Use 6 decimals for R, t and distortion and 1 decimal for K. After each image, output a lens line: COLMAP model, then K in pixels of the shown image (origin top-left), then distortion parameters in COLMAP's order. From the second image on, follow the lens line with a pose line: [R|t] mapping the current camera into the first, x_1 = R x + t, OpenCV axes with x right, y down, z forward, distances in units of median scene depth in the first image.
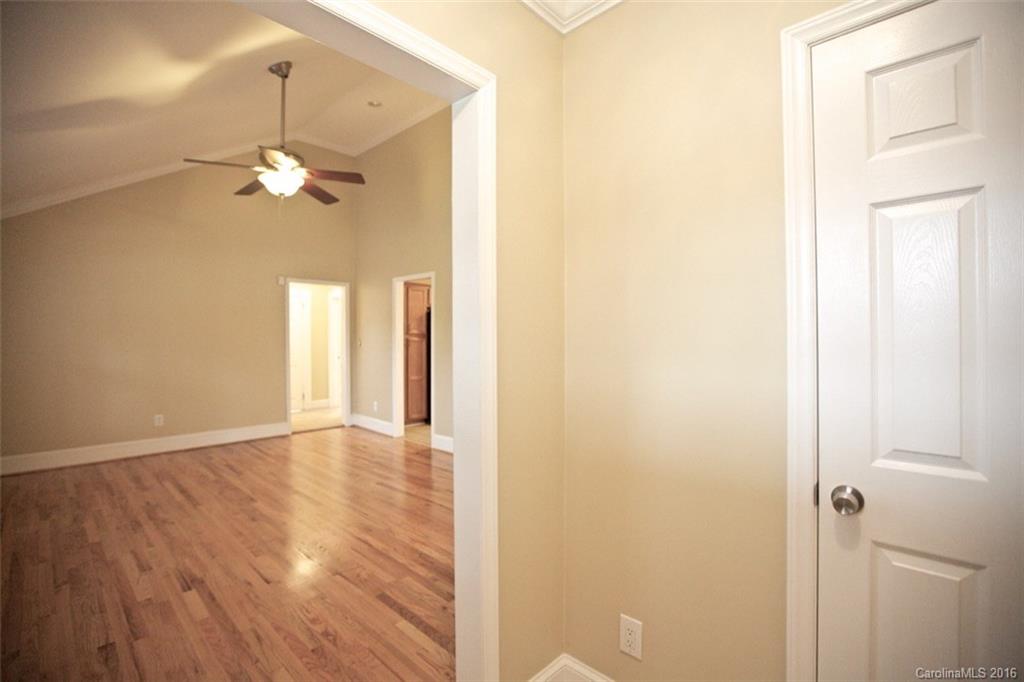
lens RADIAL K [[464.7, 0, 501.4], [0, 464.7, 339.7], [0, 0, 1]] dist [-0.024946, 0.001578]
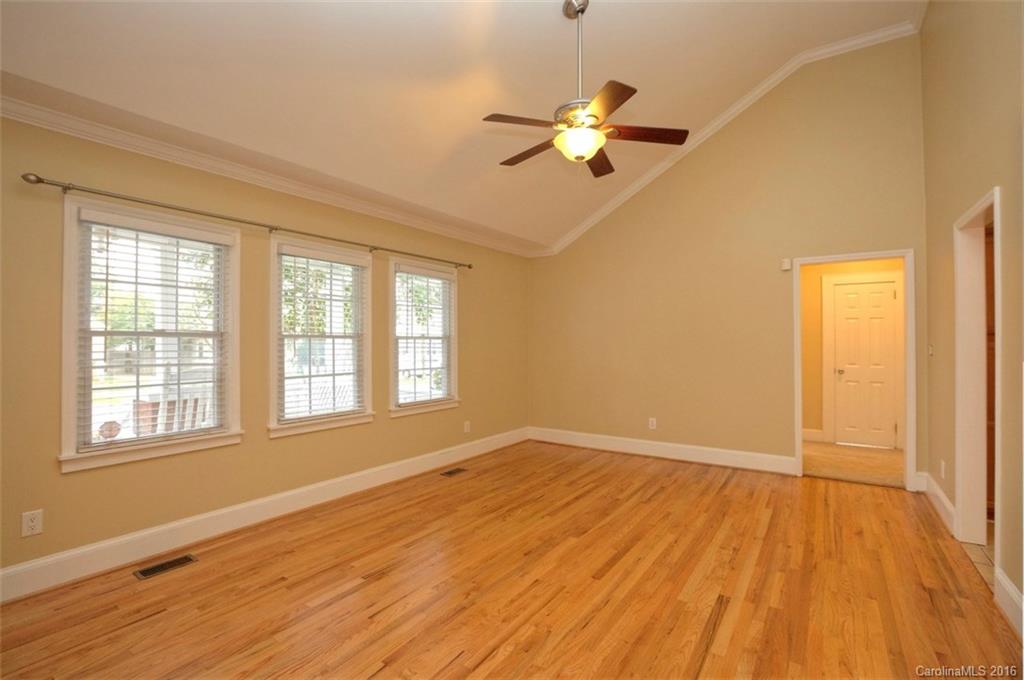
lens RADIAL K [[464.7, 0, 517.5], [0, 464.7, 342.1], [0, 0, 1]] dist [-0.024946, 0.001578]
pose [[0.161895, 0.001665, -0.986807, 0.358388], [-0.001289, 0.999998, 0.001476, -0.004384], [0.986807, 0.001033, 0.161897, 0.976207]]
